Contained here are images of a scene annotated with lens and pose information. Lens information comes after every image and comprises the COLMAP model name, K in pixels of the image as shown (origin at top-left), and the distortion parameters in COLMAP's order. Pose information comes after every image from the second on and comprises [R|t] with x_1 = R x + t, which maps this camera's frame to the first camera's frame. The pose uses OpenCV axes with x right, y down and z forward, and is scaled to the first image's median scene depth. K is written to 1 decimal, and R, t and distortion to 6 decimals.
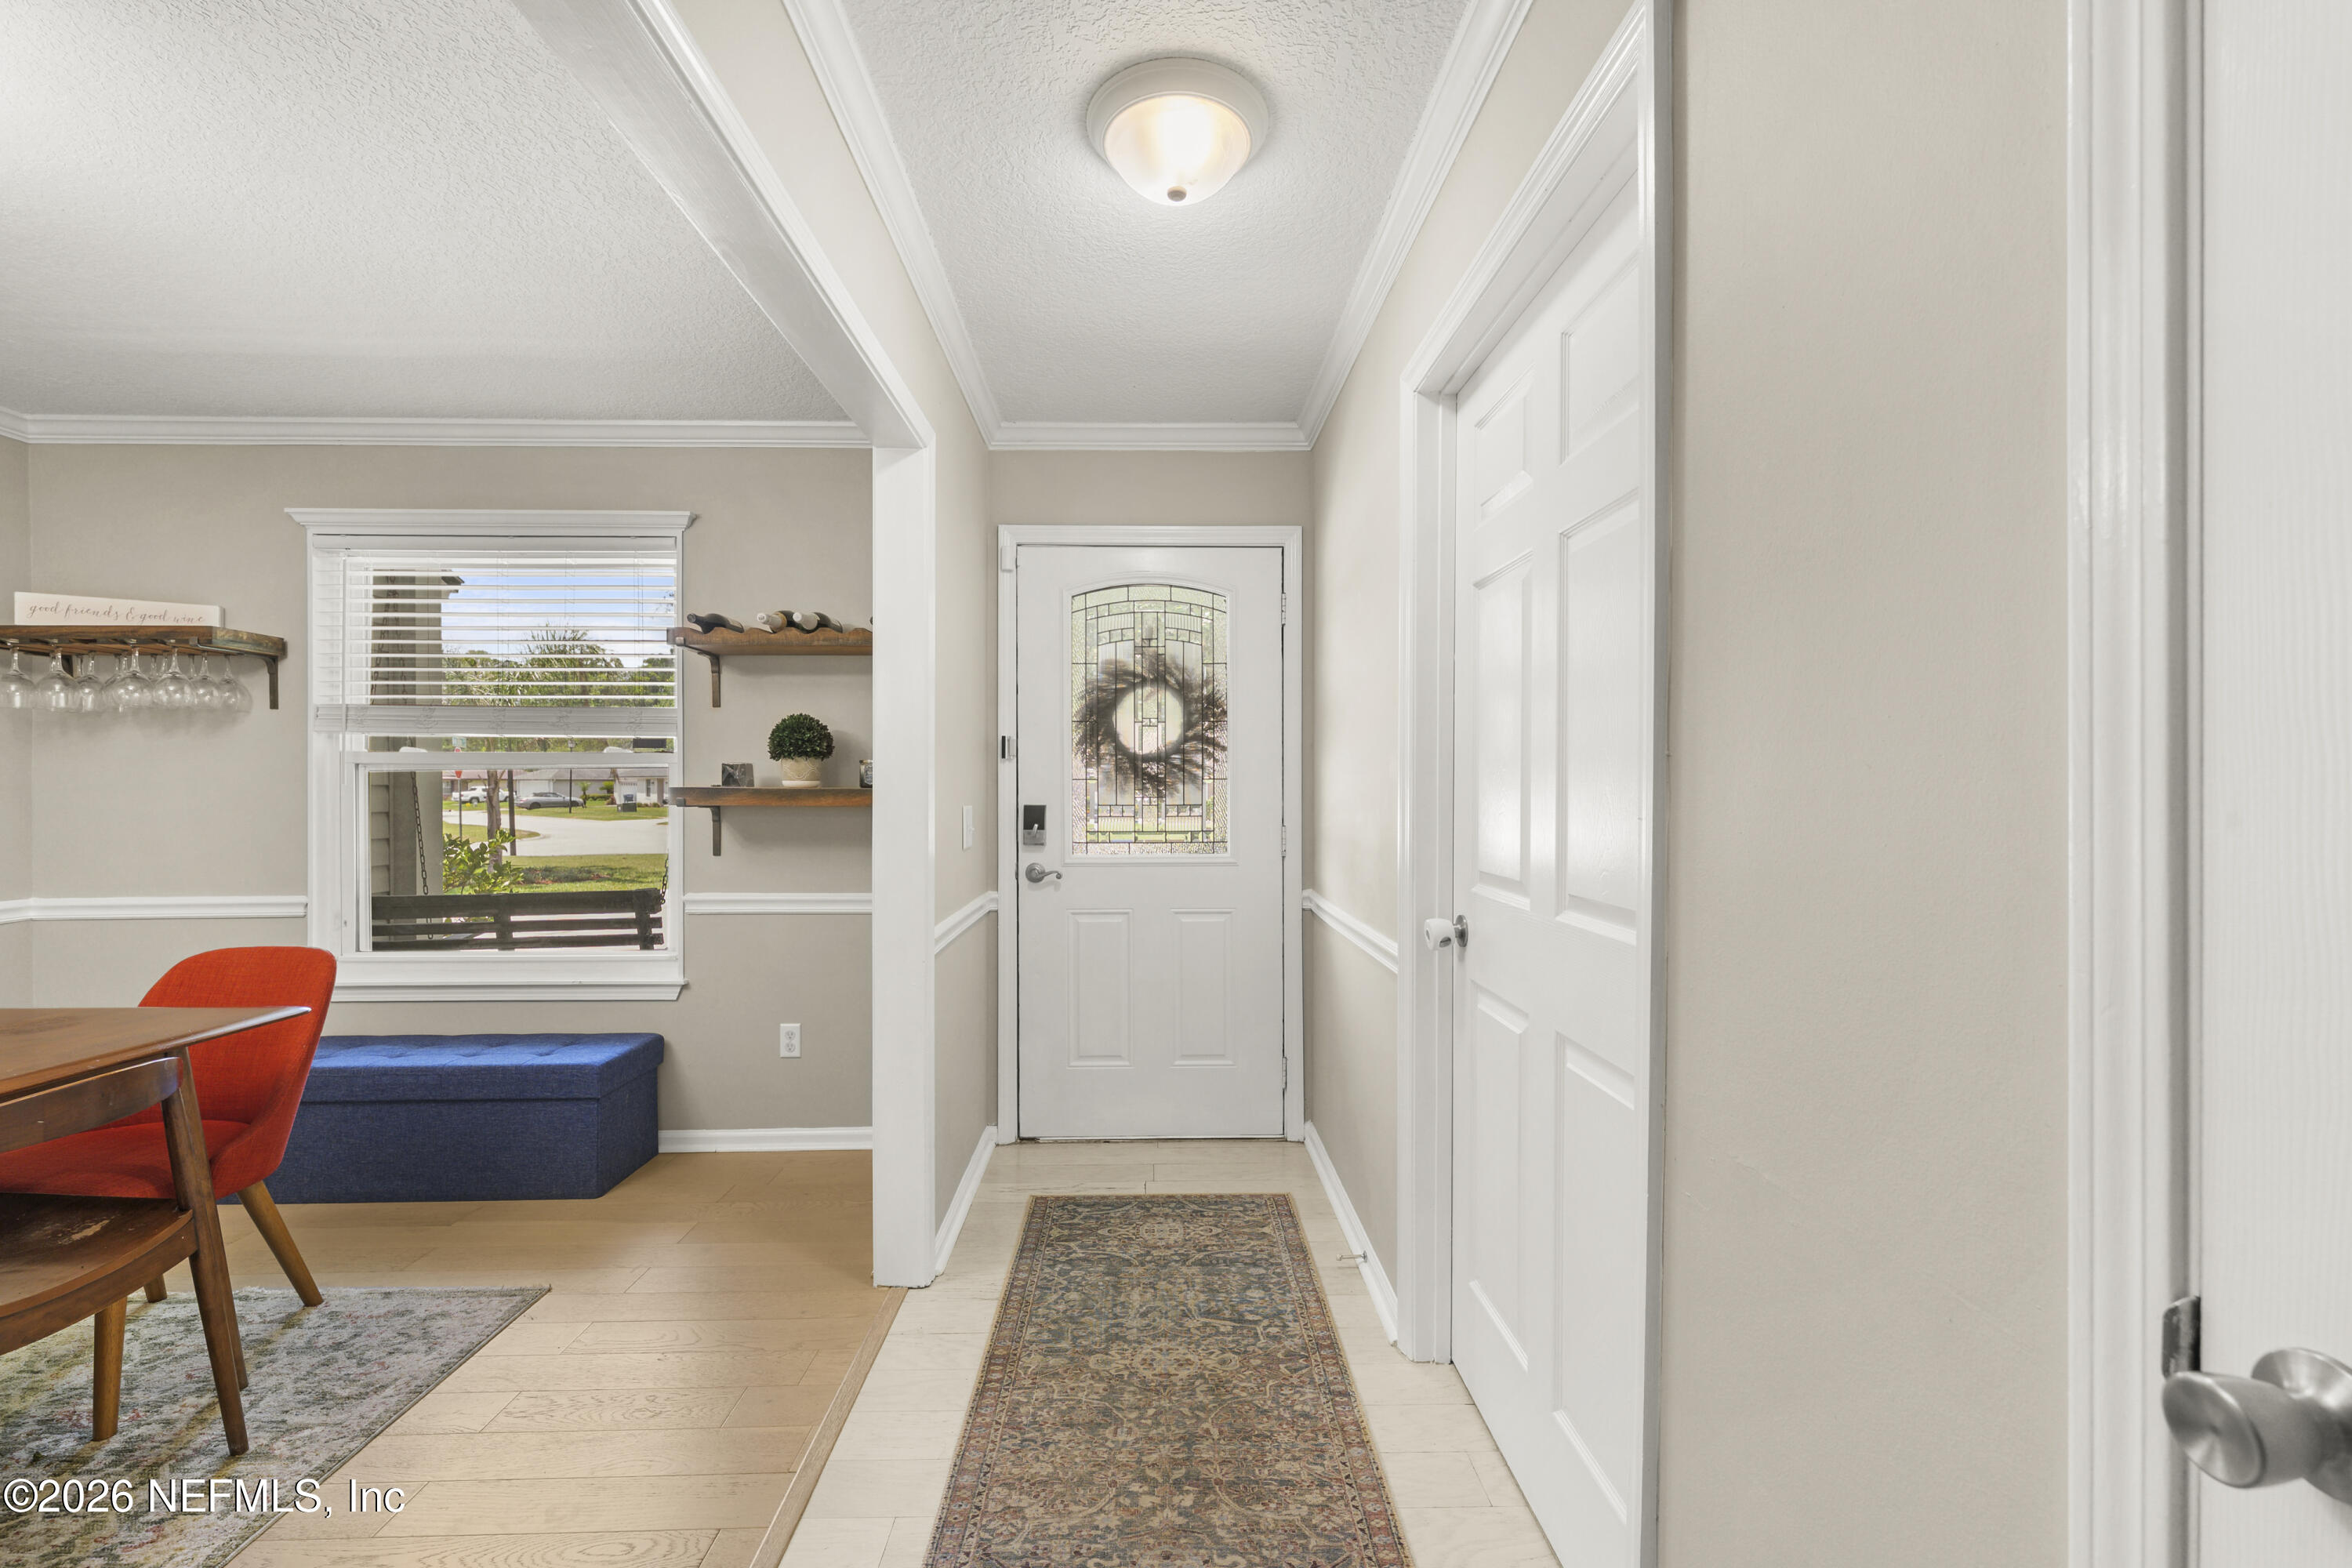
lens RADIAL K [[1002.1, 0, 1185.1], [0, 1002.1, 795.5], [0, 0, 1]] dist [0.001034, 0.000527]
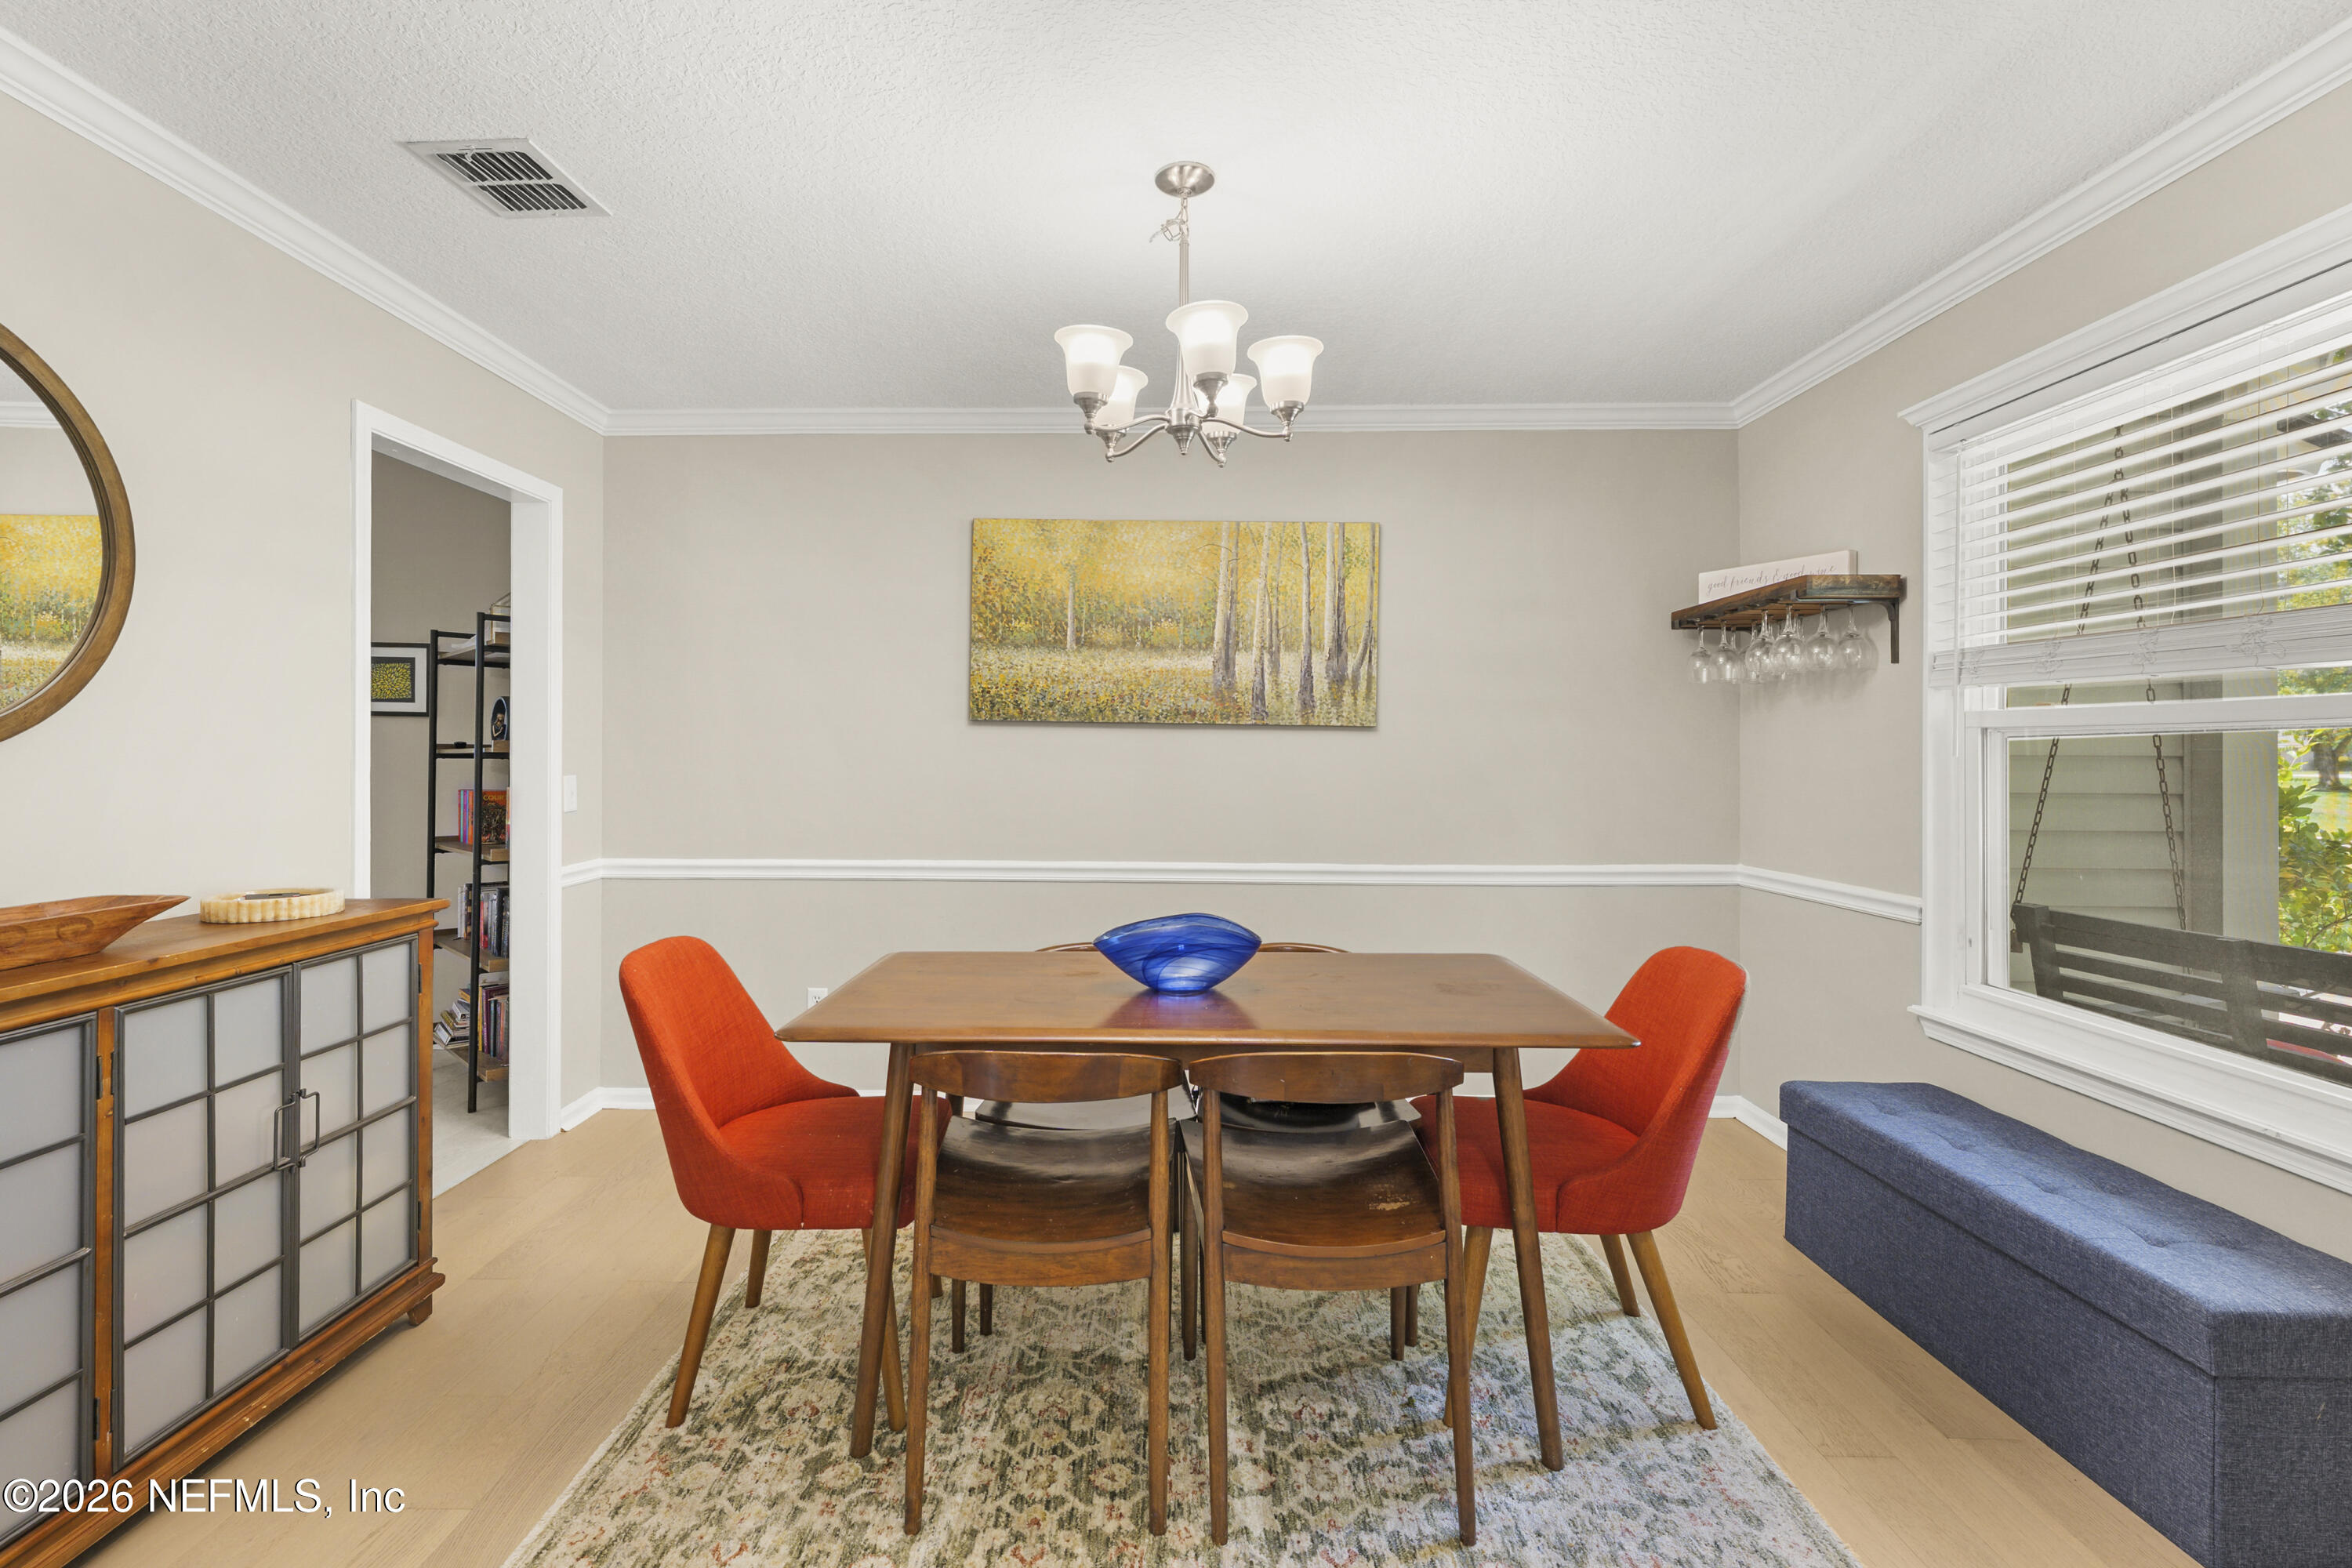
lens RADIAL K [[1068.1, 0, 1130.2], [0, 1068.1, 747.1], [0, 0, 1]] dist [0.004481, -0.000648]
pose [[-0.057604, -0.003367, -0.998334, -0.006778], [-0.009784, 0.999948, -0.002808, -0.010039], [0.998292, 0.009606, -0.057634, 0.441379]]
